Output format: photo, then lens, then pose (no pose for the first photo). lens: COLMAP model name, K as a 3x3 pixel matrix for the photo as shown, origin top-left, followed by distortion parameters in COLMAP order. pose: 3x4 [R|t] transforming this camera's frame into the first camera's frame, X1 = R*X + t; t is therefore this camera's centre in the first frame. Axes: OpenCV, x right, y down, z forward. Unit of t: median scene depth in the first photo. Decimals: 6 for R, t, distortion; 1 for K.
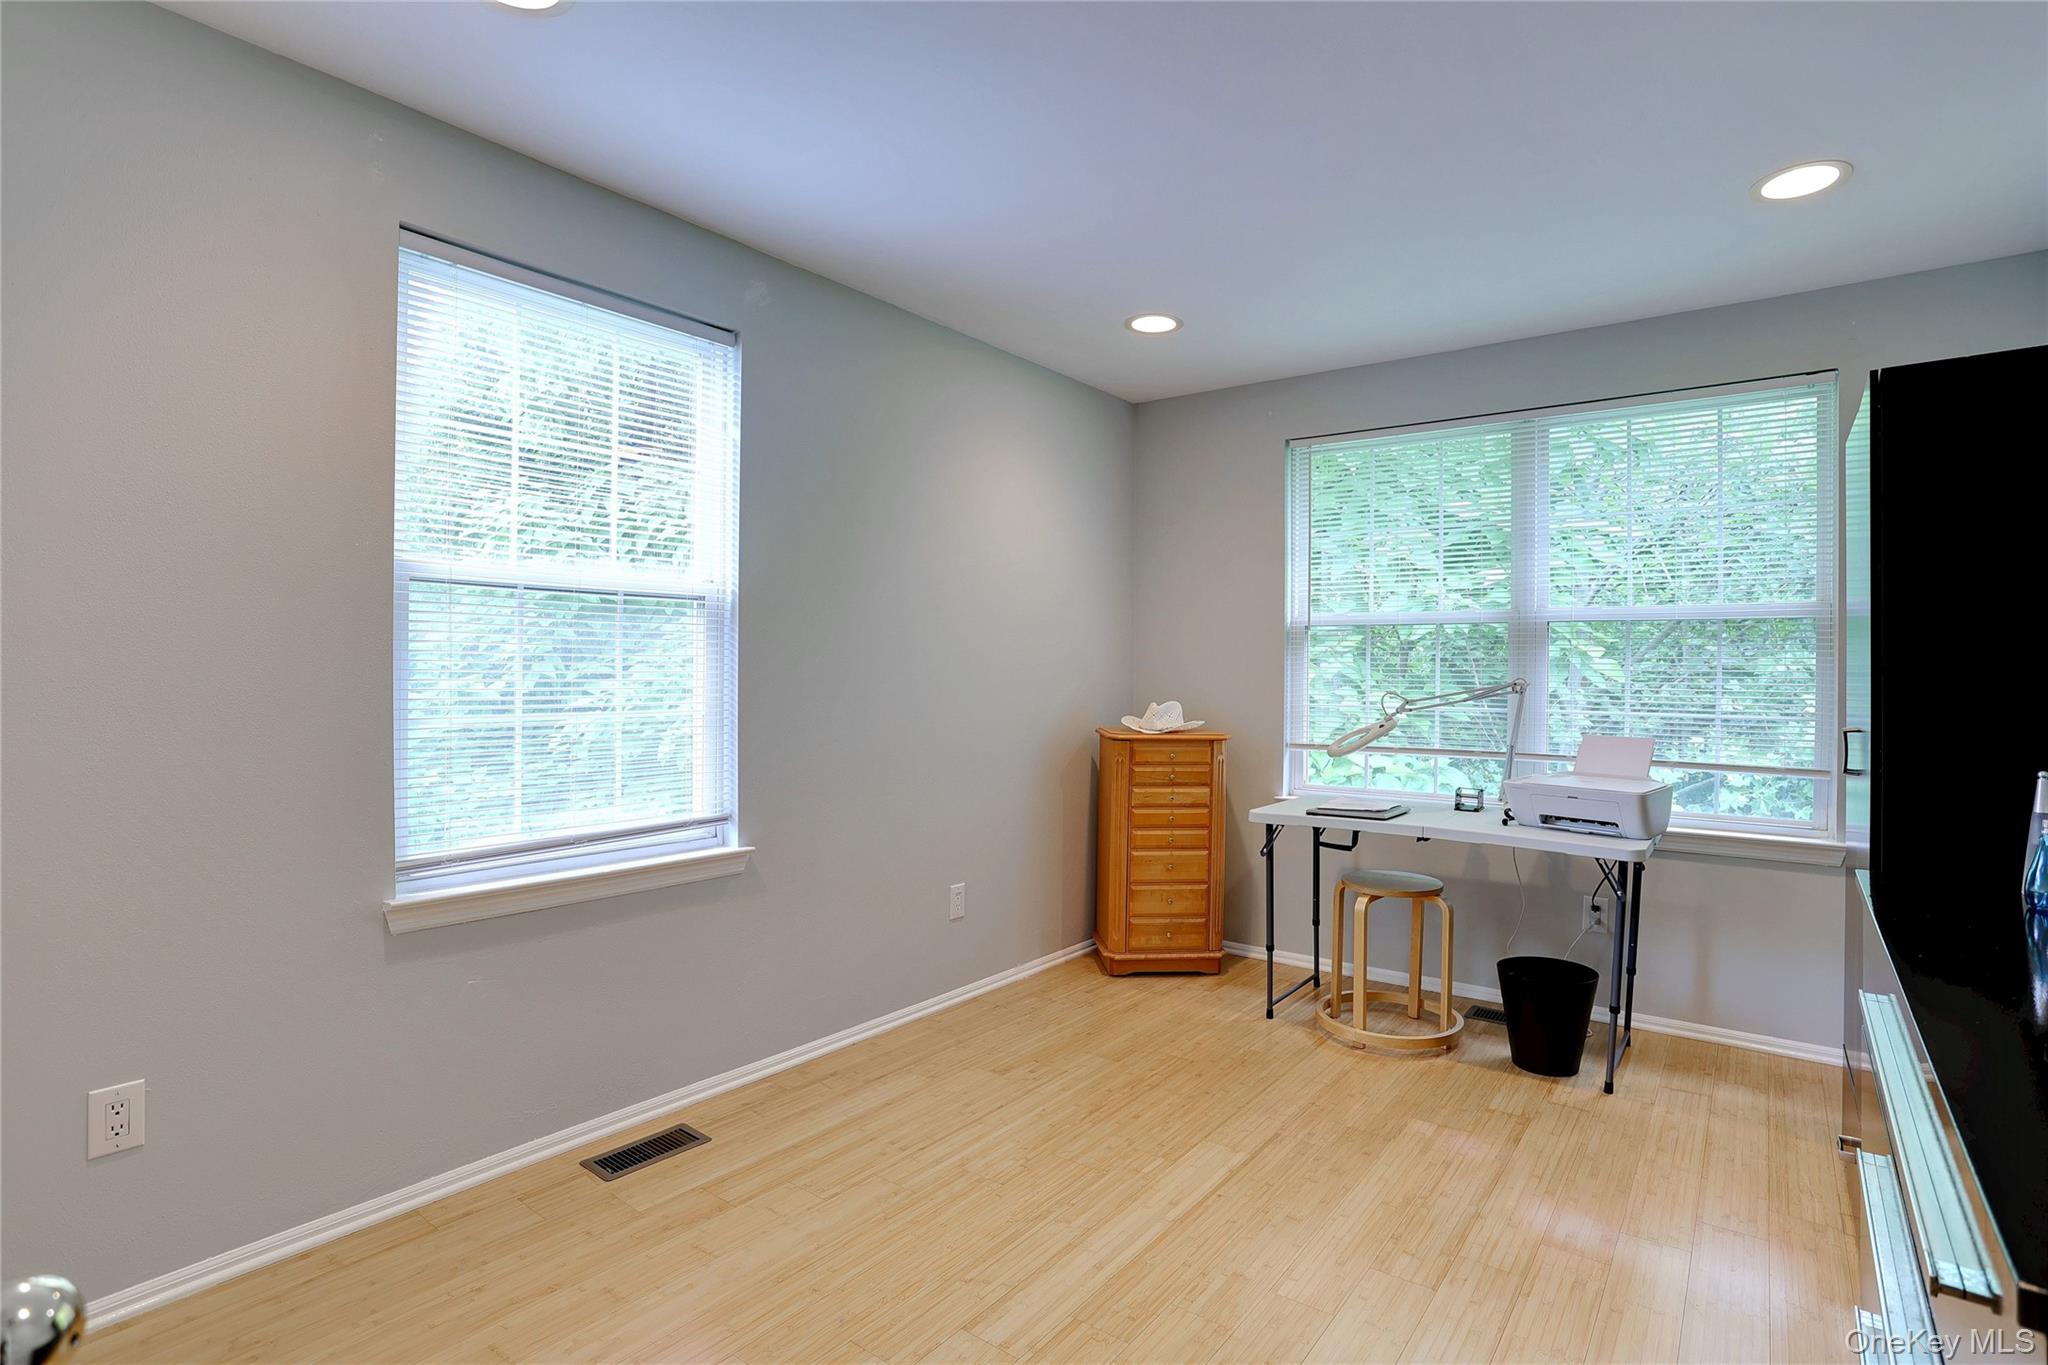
lens RADIAL K [[995.3, 0, 1022.7], [0, 995.3, 672.0], [0, 0, 1]] dist [-0.075514, 0.032924]
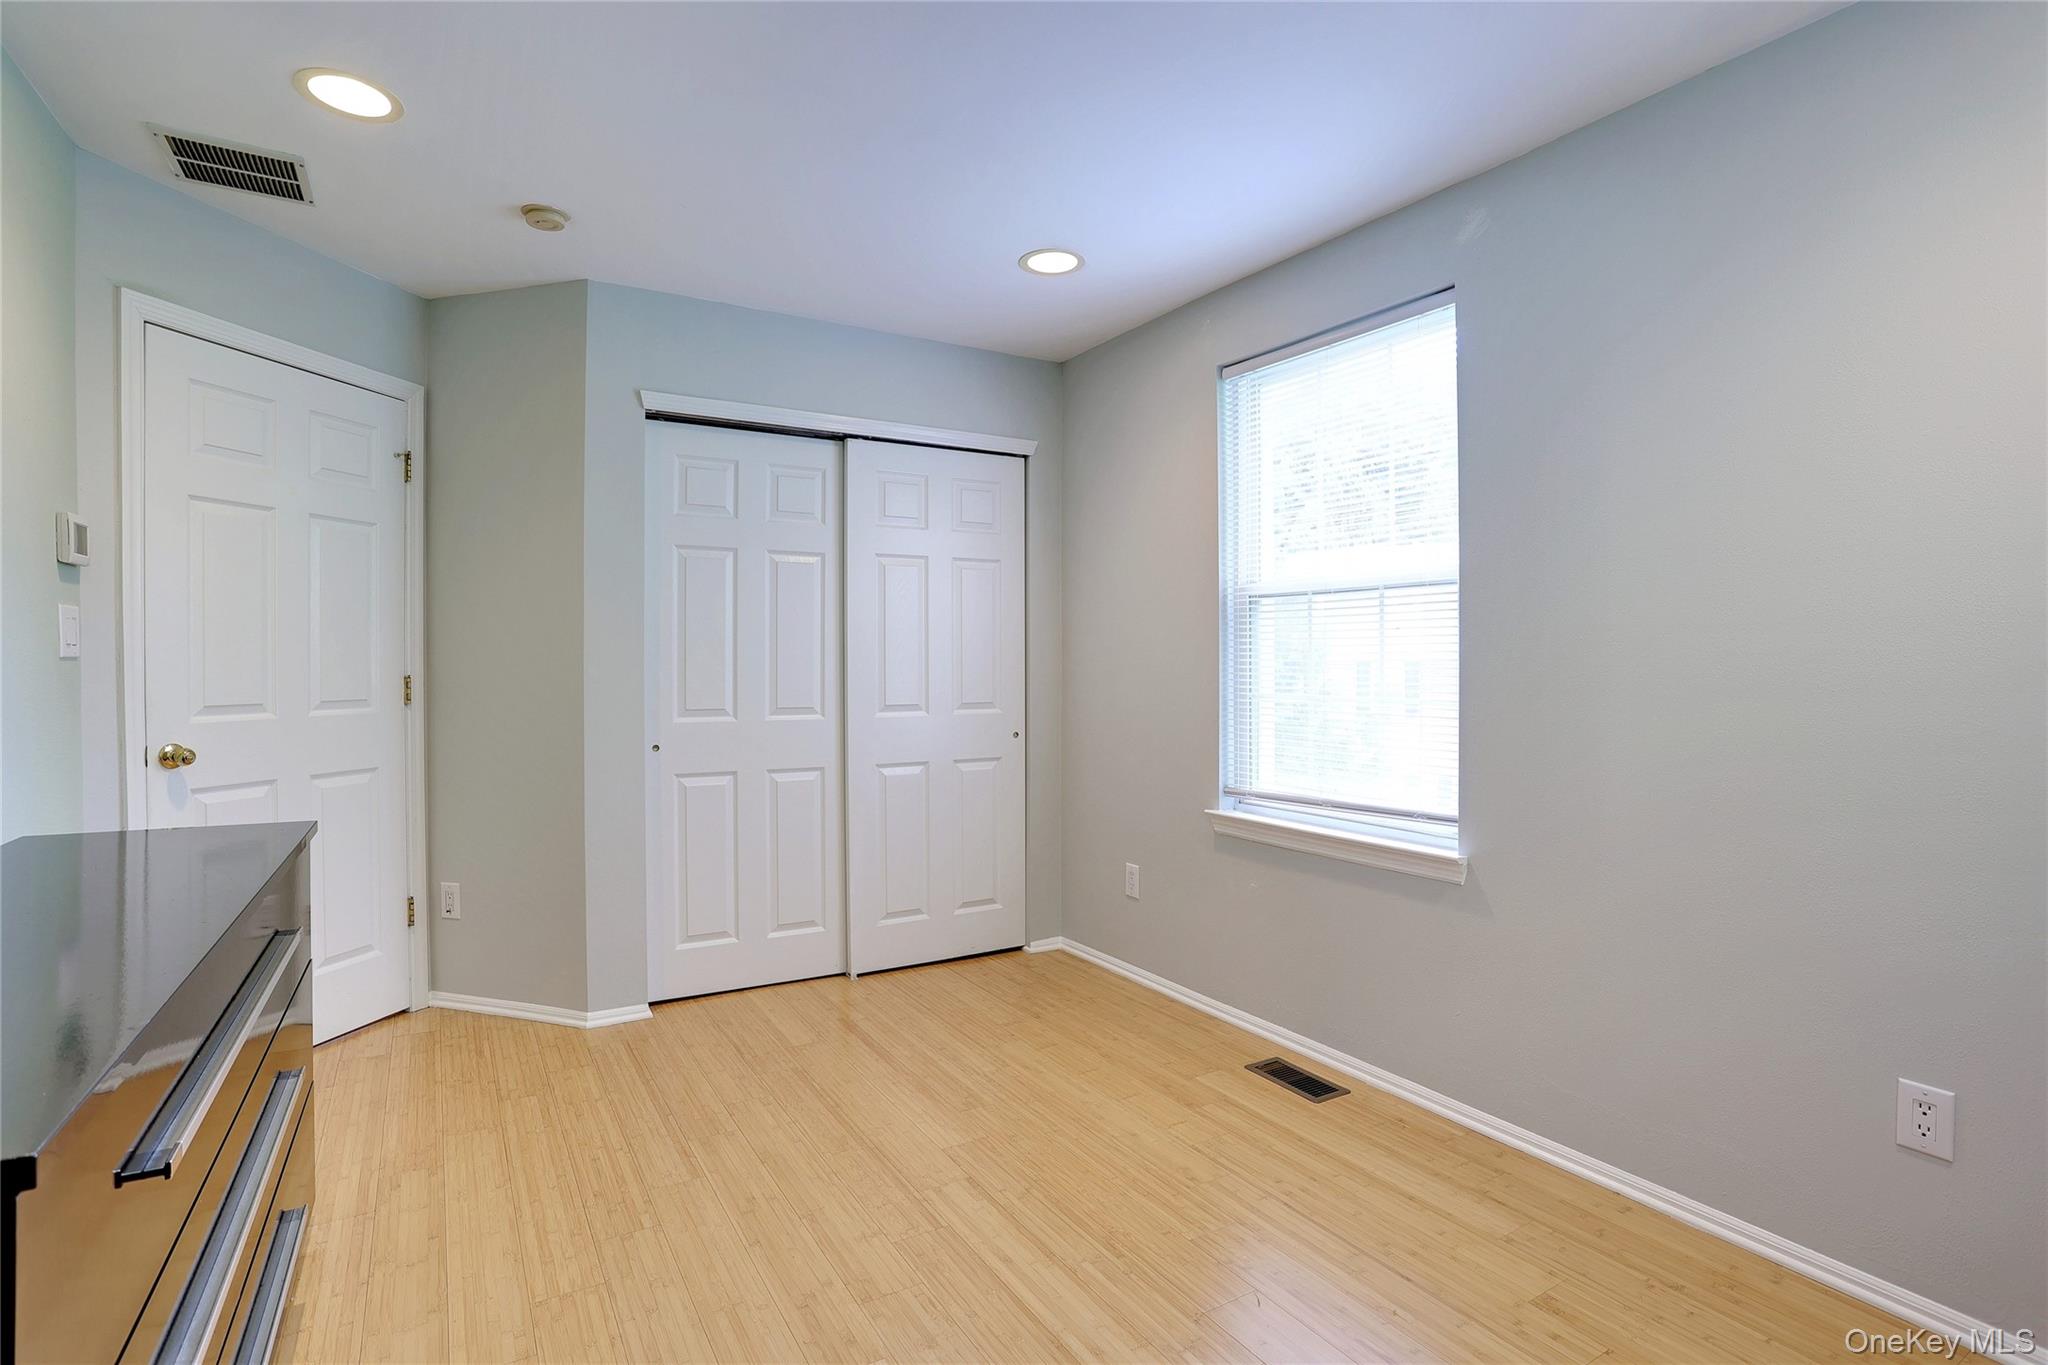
lens RADIAL K [[995.3, 0, 1022.7], [0, 995.3, 672.0], [0, 0, 1]] dist [-0.075514, 0.032924]
pose [[-0.364475, -0.006707, -0.931189, 0.788158], [-0.011844, 0.999927, -0.002567, 0.022073], [0.931138, 0.010093, -0.364528, 1.096150]]
